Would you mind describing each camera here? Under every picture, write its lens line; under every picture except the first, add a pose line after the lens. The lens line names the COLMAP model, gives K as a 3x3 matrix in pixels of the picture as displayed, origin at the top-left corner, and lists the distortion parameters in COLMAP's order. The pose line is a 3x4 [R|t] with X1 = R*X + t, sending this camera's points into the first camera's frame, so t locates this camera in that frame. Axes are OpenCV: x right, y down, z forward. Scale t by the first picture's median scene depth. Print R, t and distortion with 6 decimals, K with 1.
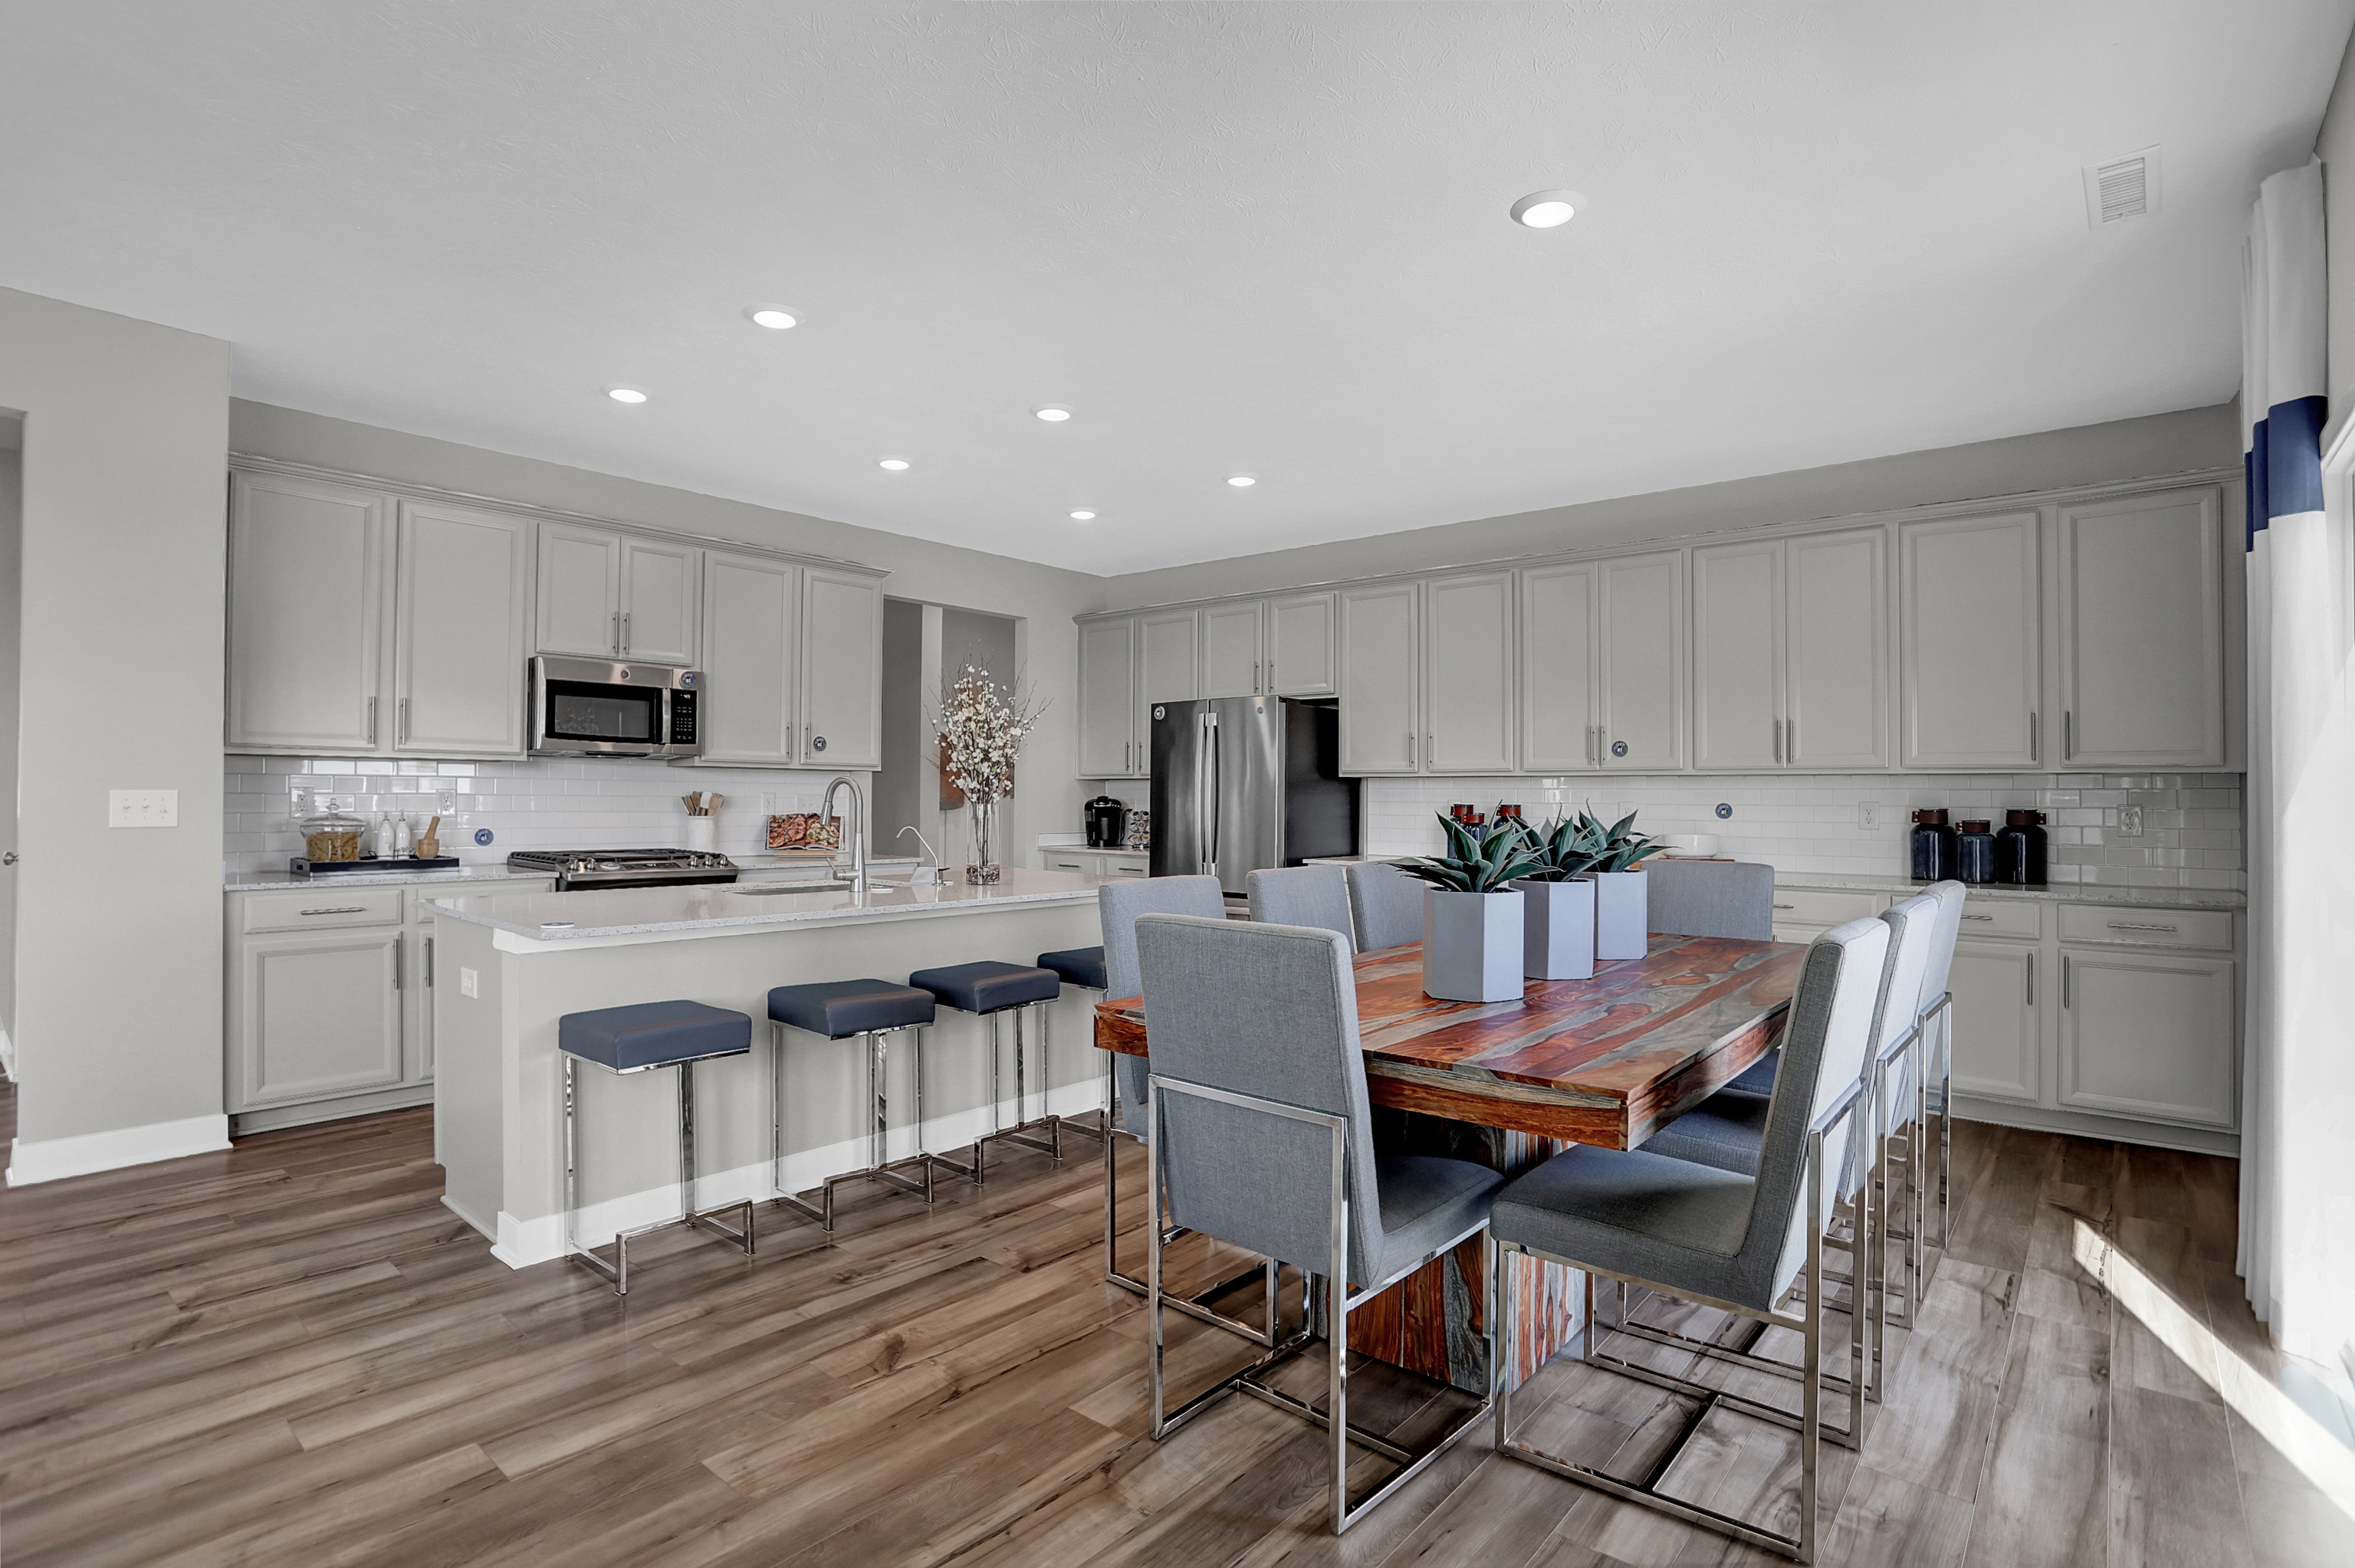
lens RADIAL K [[1147.9, 0, 1177.5], [0, 1147.9, 784.0], [0, 0, 1]] dist [-0.076899, 0.030347]
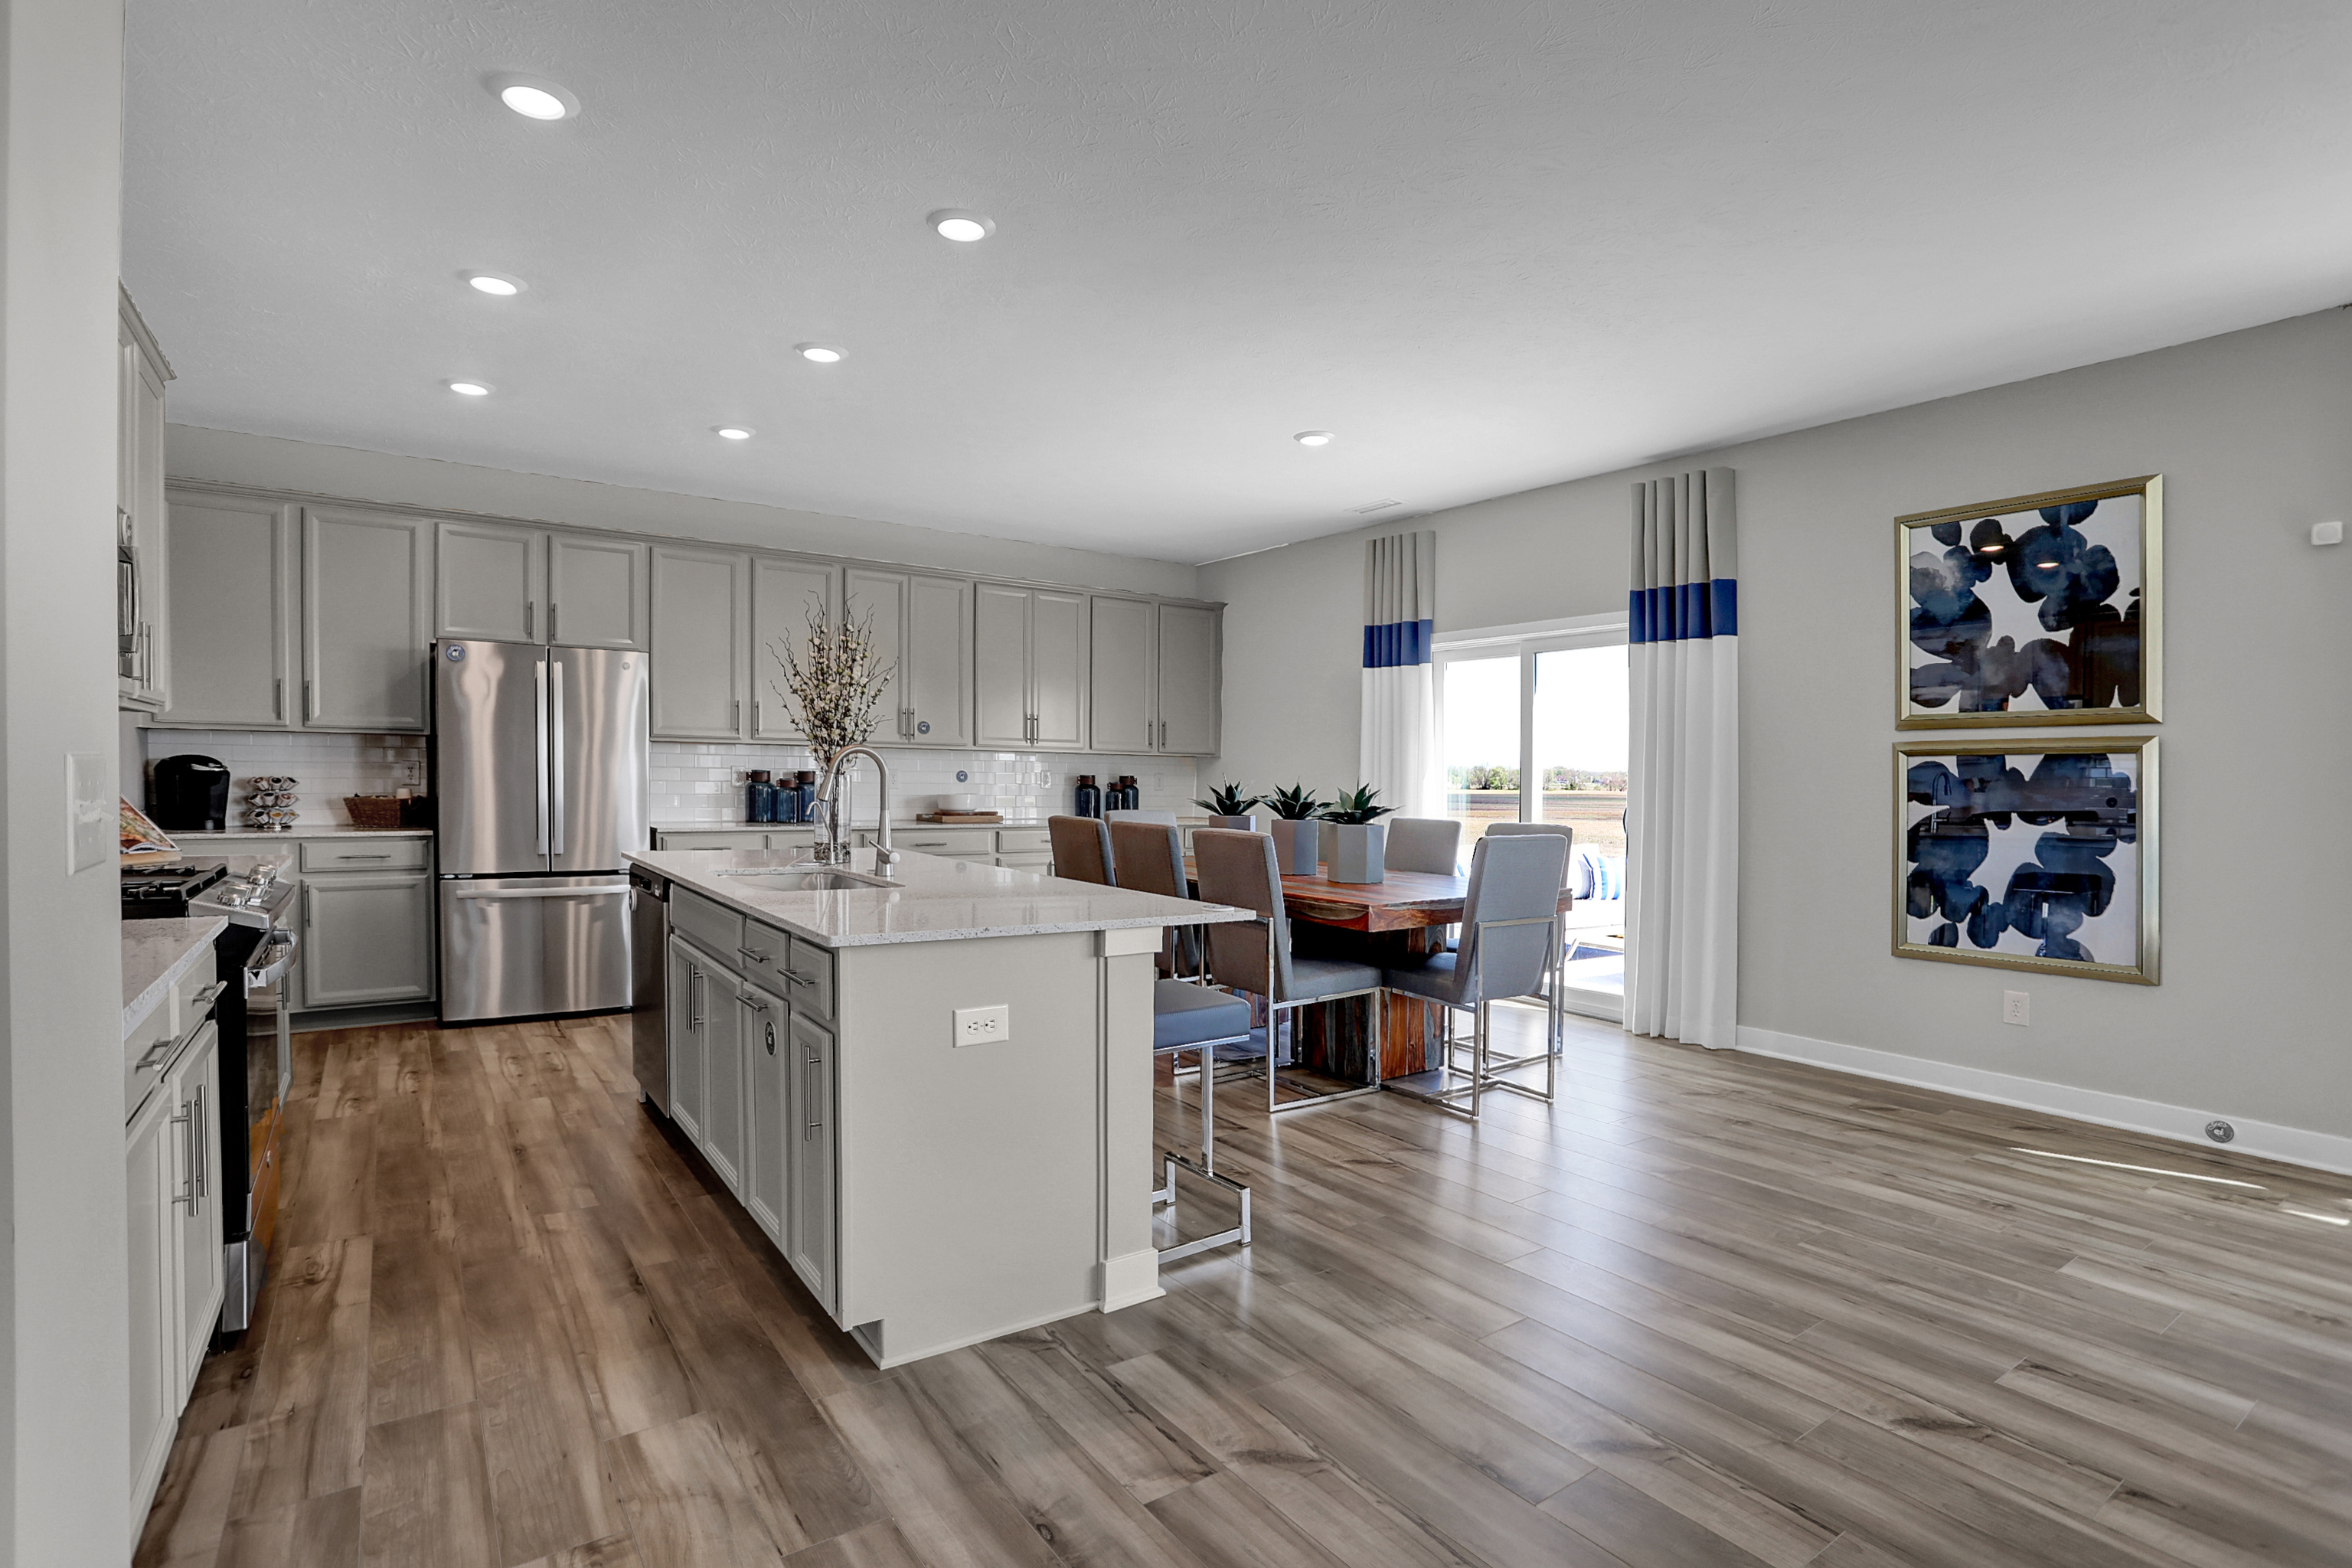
lens RADIAL K [[1146.6, 0, 1176.0], [0, 1146.6, 784.0], [0, 0, 1]] dist [-0.076899, 0.030347]
pose [[0.253588, -0.015427, 0.967189, -1.579858], [-0.026264, 0.999394, 0.022827, -0.009741], [-0.966956, -0.031191, 0.253030, 0.807475]]
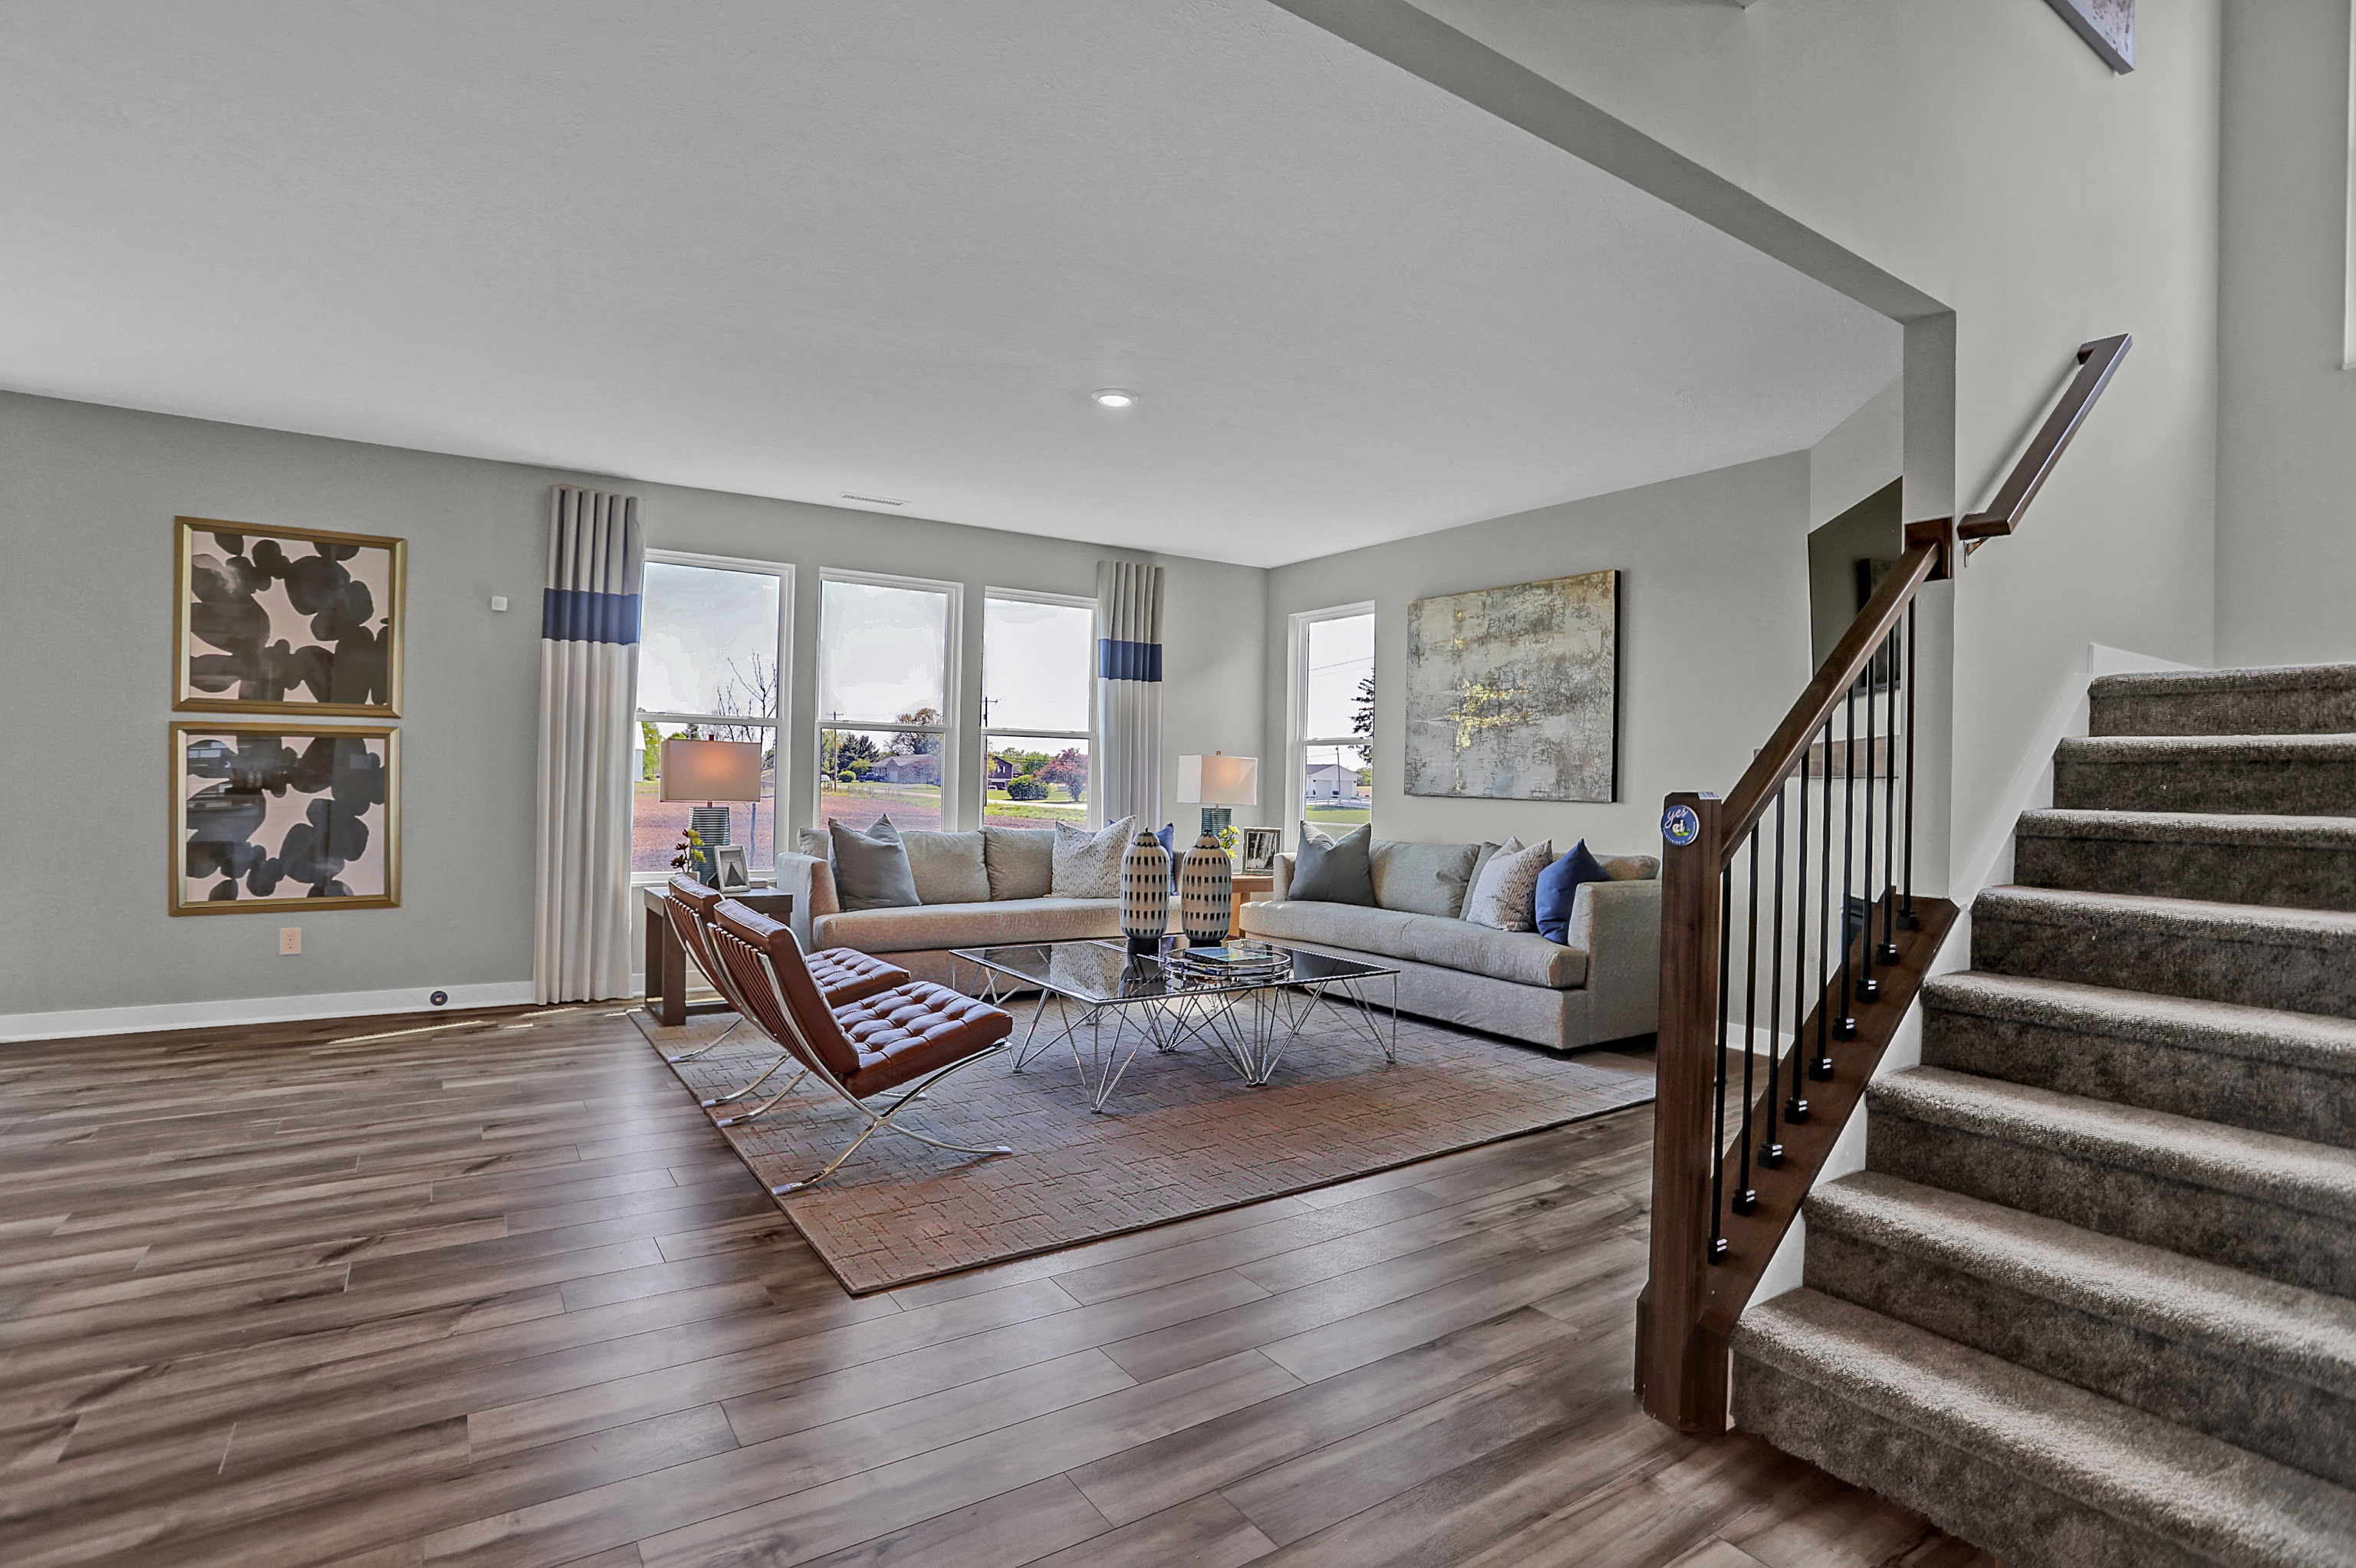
lens RADIAL K [[1148.4, 0, 1178.0], [0, 1148.4, 784.0], [0, 0, 1]] dist [-0.076899, 0.030347]
pose [[-0.960118, -0.029691, 0.278015, -1.789361], [-0.034194, 0.999351, -0.011362, 0.005291], [-0.277497, -0.020416, -0.960510, 1.472969]]
